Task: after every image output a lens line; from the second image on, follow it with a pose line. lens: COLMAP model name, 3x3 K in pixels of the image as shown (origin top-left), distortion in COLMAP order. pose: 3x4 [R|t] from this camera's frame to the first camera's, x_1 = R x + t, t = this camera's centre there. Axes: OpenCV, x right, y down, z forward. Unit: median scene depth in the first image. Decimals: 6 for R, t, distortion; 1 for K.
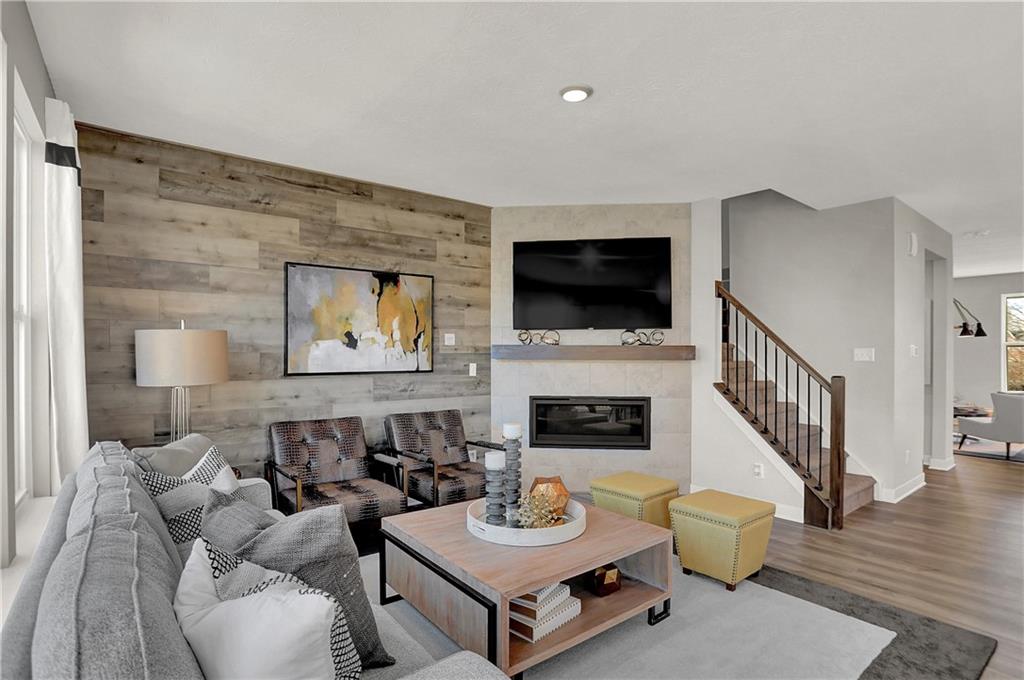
lens RADIAL K [[523.8, 0, 512.0], [0, 523.8, 340.0], [0, 0, 1]] dist [-0.039656, 0.017350]
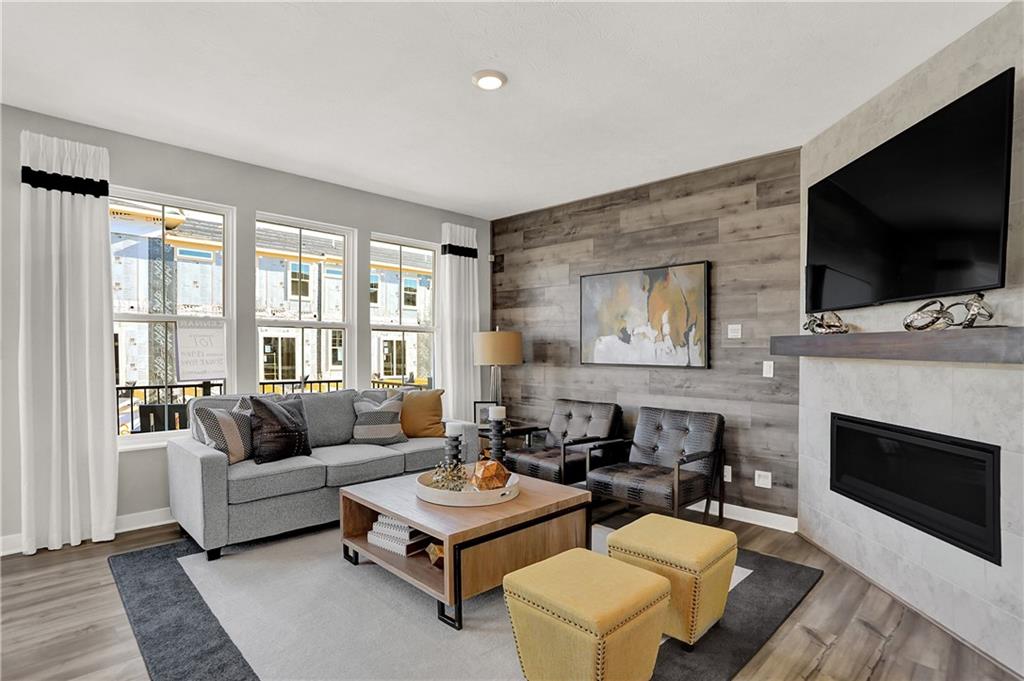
lens RADIAL K [[520.3, 0, 509.7], [0, 520.3, 358.1], [0, 0, 1]] dist [-0.026667, 0.000704]
pose [[0.130611, 0.015815, -0.991308, 0.707557], [0.012569, 0.999766, 0.017606, 0.024152], [0.991354, -0.014759, 0.130381, 0.574735]]
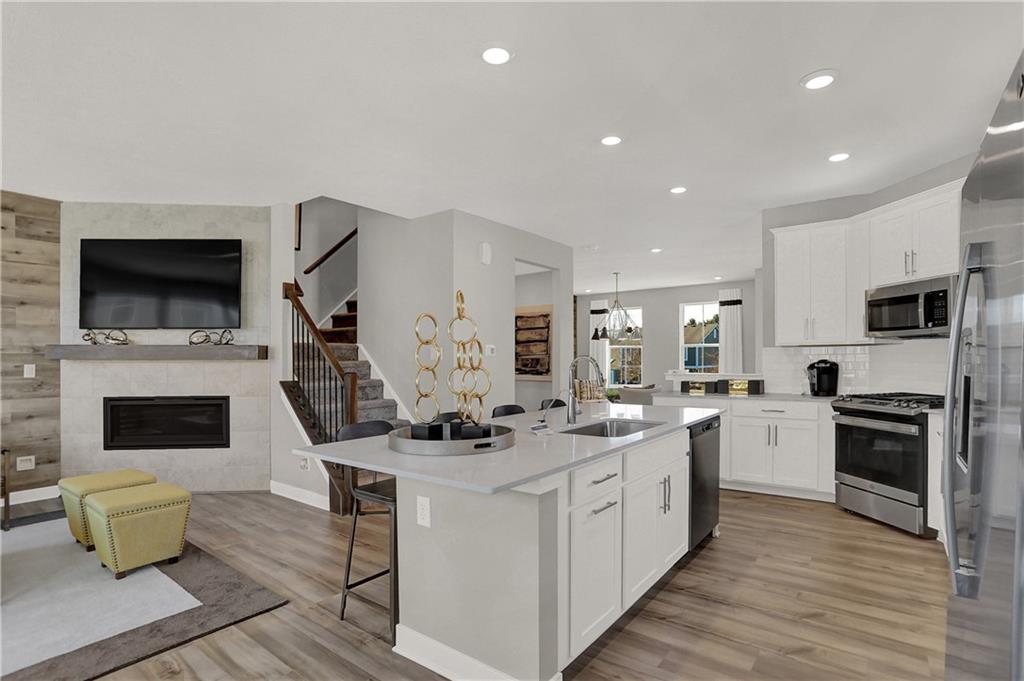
lens RADIAL K [[508.6, 0, 509.2], [0, 508.6, 351.5], [0, 0, 1]] dist [-0.016816, 0.000970]
pose [[0.973368, -0.005231, 0.229190, 0.627468], [0.002919, 0.999941, 0.010423, 0.015691], [-0.229231, -0.009477, 0.973326, -0.095515]]
